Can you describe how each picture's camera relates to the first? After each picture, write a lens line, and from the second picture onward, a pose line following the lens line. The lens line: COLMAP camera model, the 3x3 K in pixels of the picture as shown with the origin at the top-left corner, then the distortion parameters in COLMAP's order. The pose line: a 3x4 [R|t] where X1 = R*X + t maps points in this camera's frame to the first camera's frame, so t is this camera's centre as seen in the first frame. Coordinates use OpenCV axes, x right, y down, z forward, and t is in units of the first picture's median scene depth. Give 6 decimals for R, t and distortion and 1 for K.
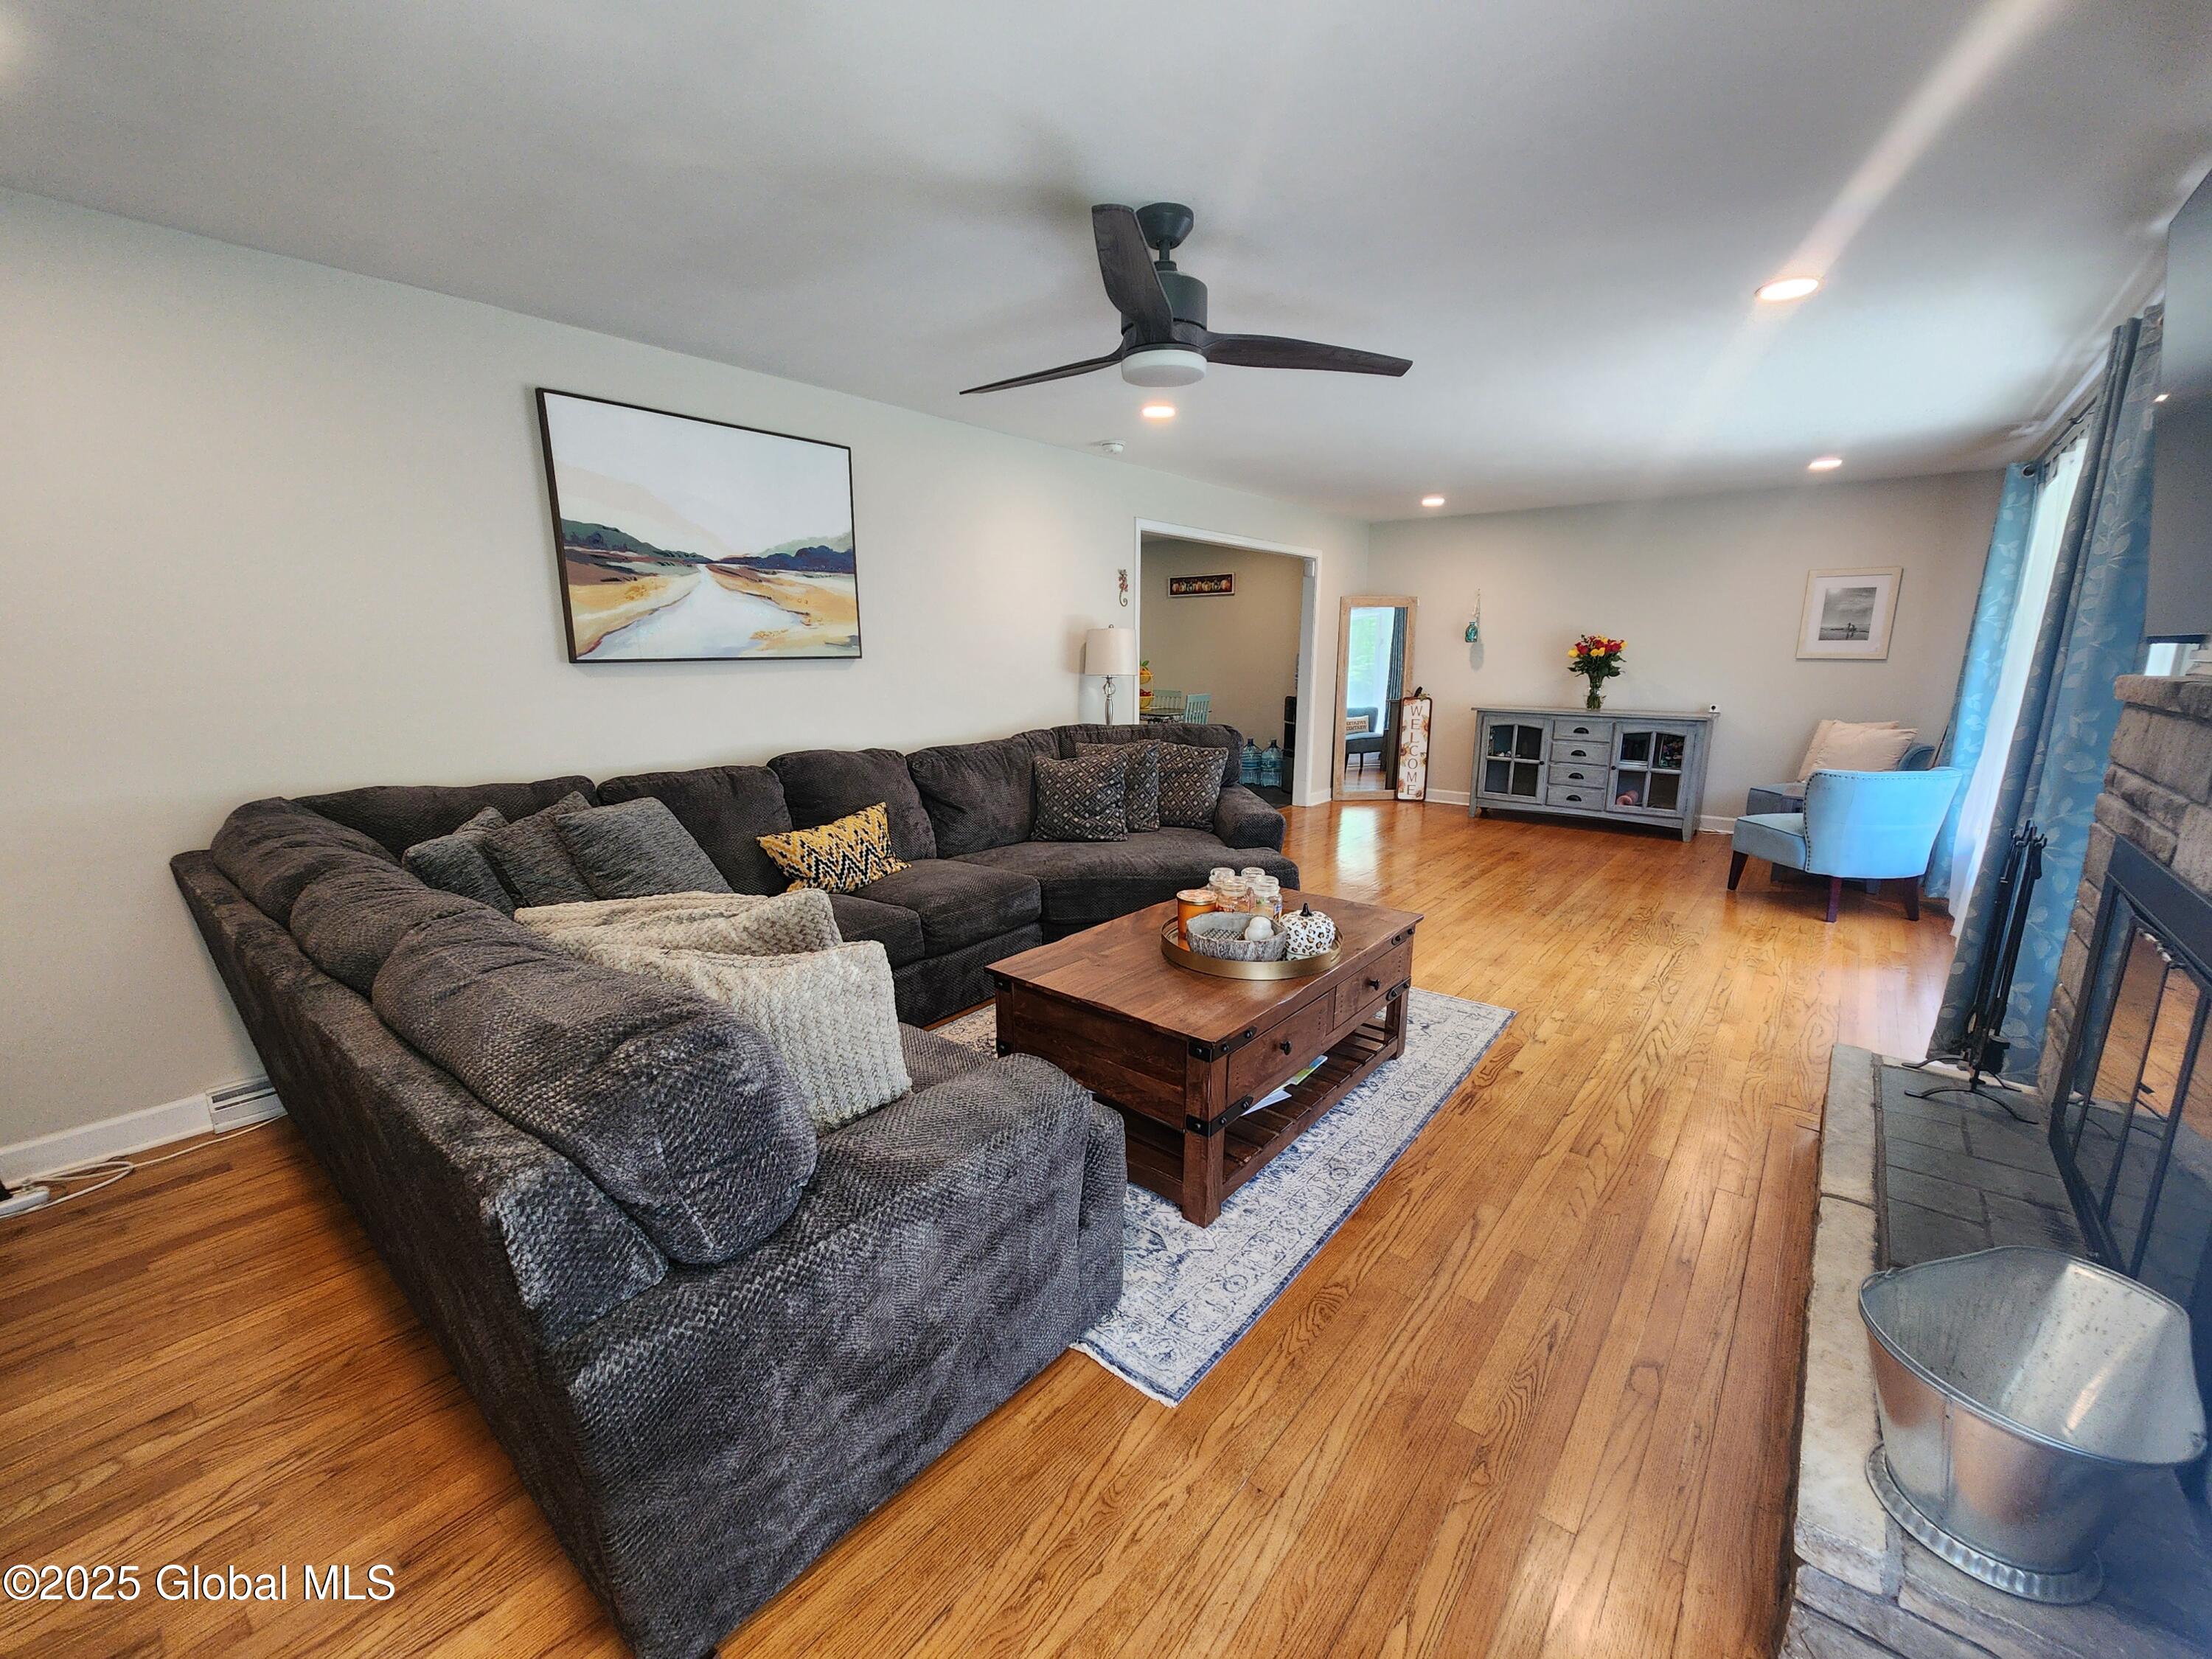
lens RADIAL K [[901.4, 0, 1106.0], [0, 901.4, 829.5], [0, 0, 1]] dist [0.000756, 0.000126]
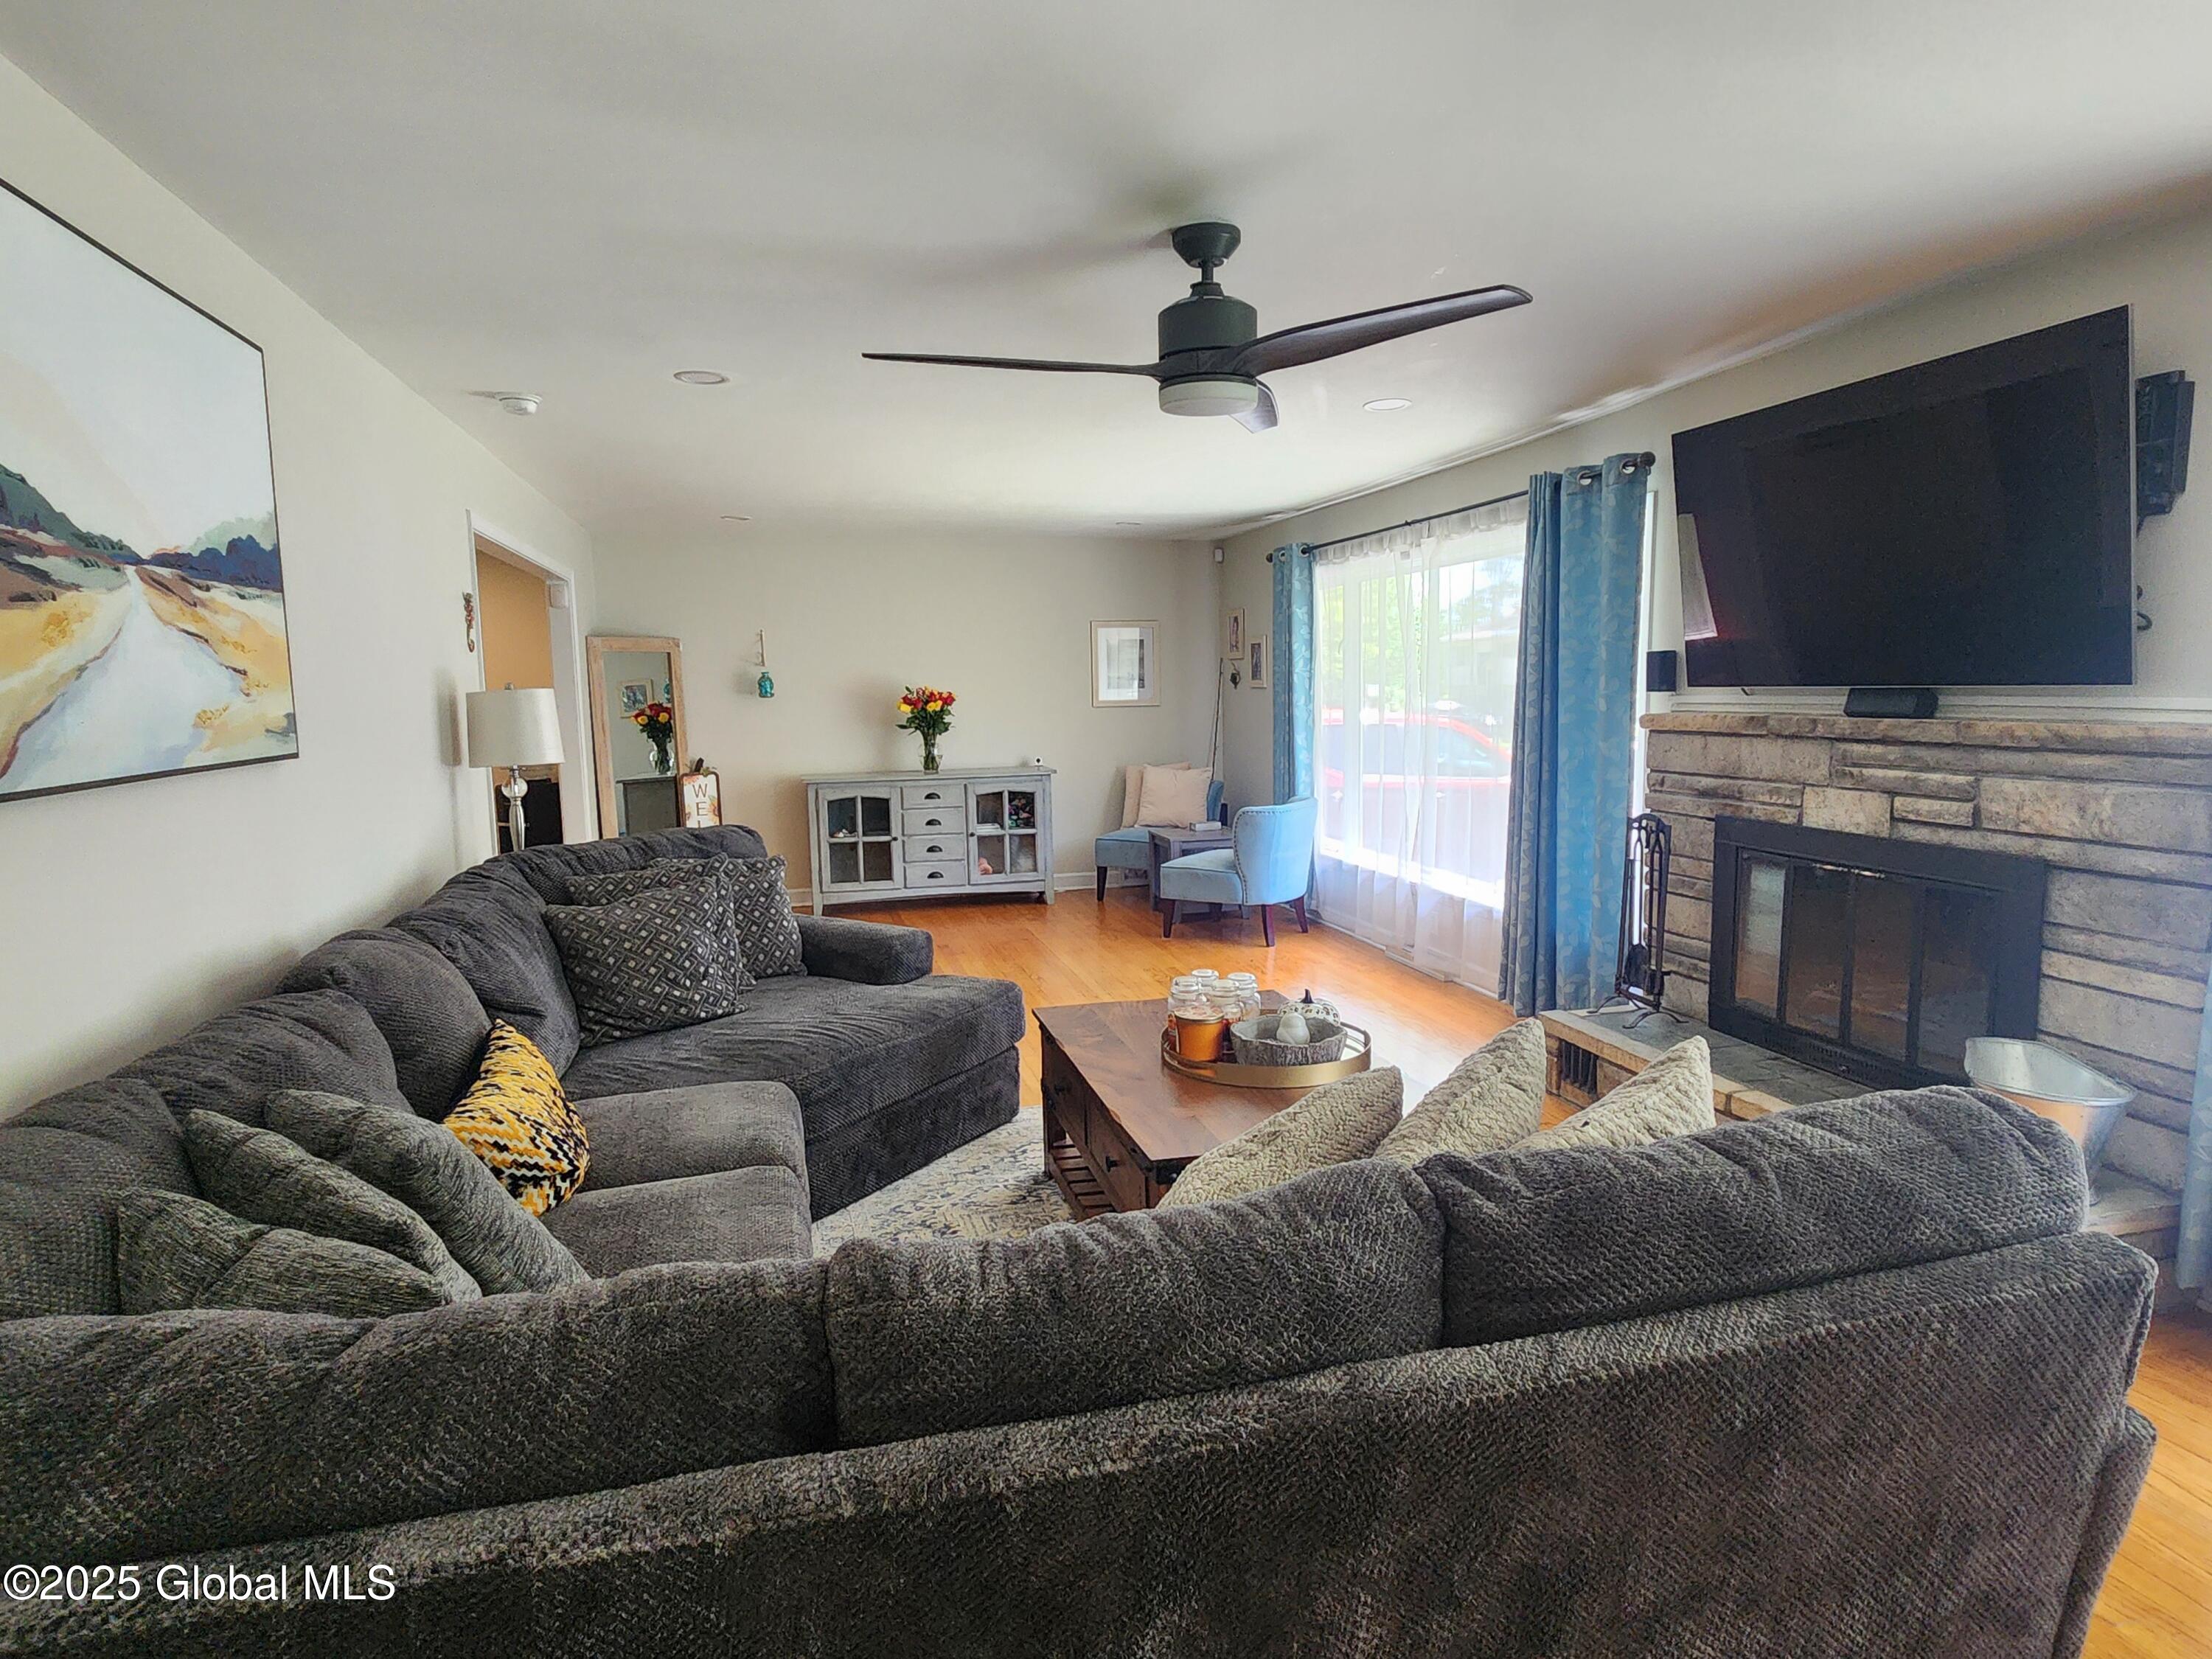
lens RADIAL K [[1281.7, 0, 1106.0], [0, 1281.7, 829.5], [0, 0, 1]] dist [-0.004064, -0.001055]
pose [[0.598520, -0.101973, 0.794591, -0.355352], [0.178597, 0.983888, -0.008261, -0.040077], [-0.780946, 0.146856, 0.607089, 0.139045]]
